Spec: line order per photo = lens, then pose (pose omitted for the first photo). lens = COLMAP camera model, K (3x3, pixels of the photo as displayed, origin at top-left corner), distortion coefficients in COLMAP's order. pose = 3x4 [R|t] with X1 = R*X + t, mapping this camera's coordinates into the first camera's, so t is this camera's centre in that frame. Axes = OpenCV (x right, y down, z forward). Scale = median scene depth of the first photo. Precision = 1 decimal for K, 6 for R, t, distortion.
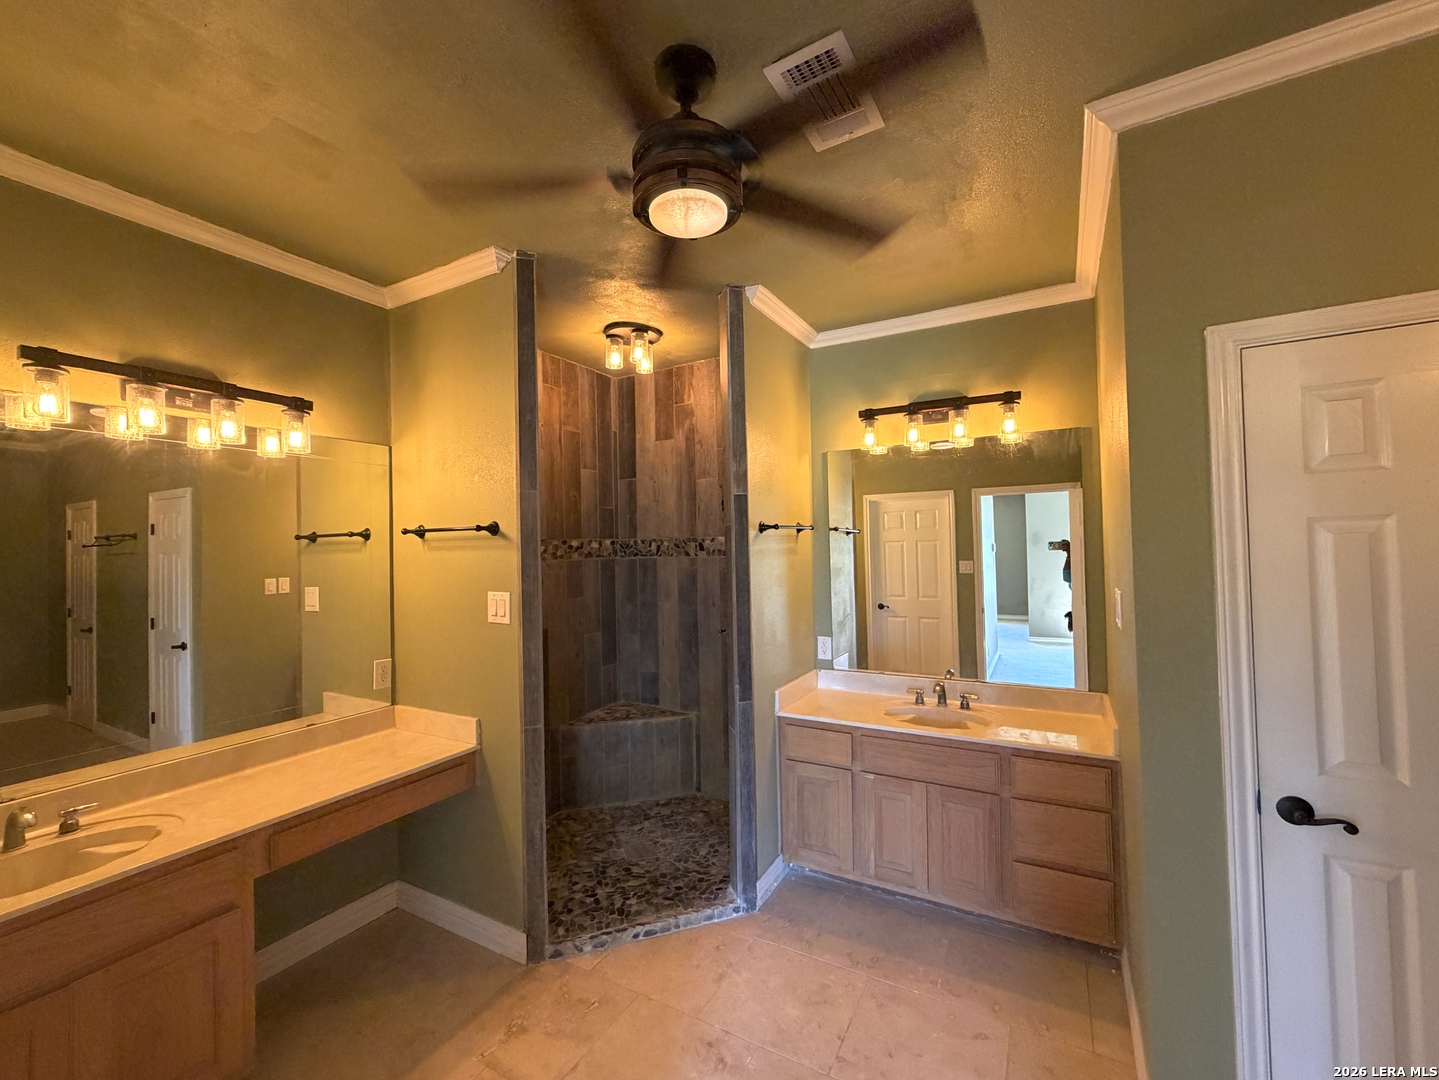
lens RADIAL K [[585.5, 0, 718.4], [0, 585.5, 538.5], [0, 0, 1]] dist [-0.001609, -0.000018]
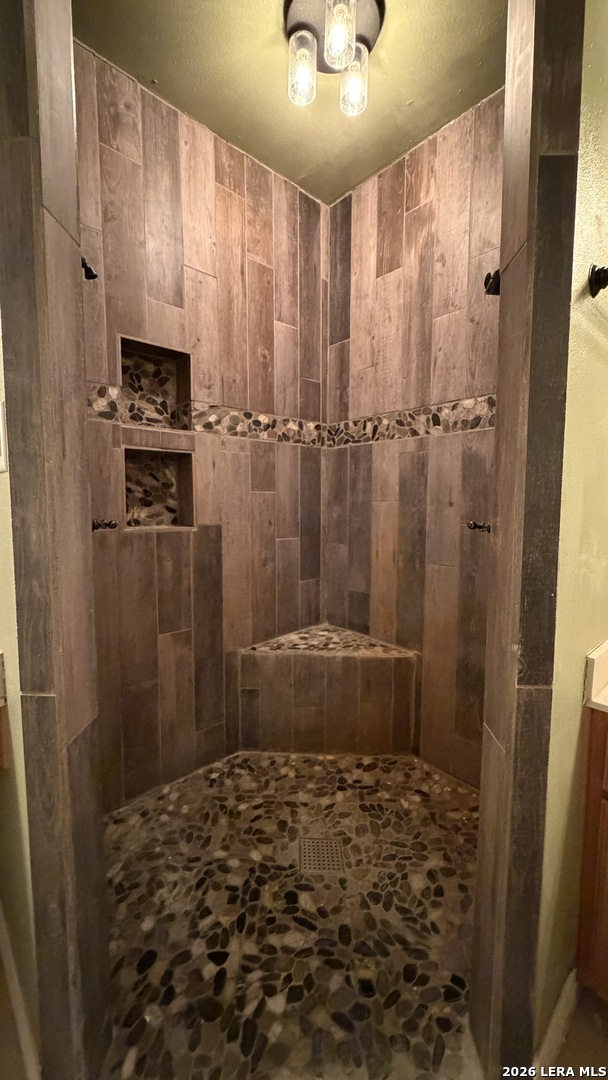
lens RADIAL K [[427.7, 0, 305.0], [0, 427.7, 539.7], [0, 0, 1]] dist [0.002835, -0.000460]
pose [[0.950779, 0.048508, -0.306051, -0.014507], [-0.013638, 0.993265, 0.115061, 0.097904], [0.309571, -0.105224, 0.945036, 0.461922]]
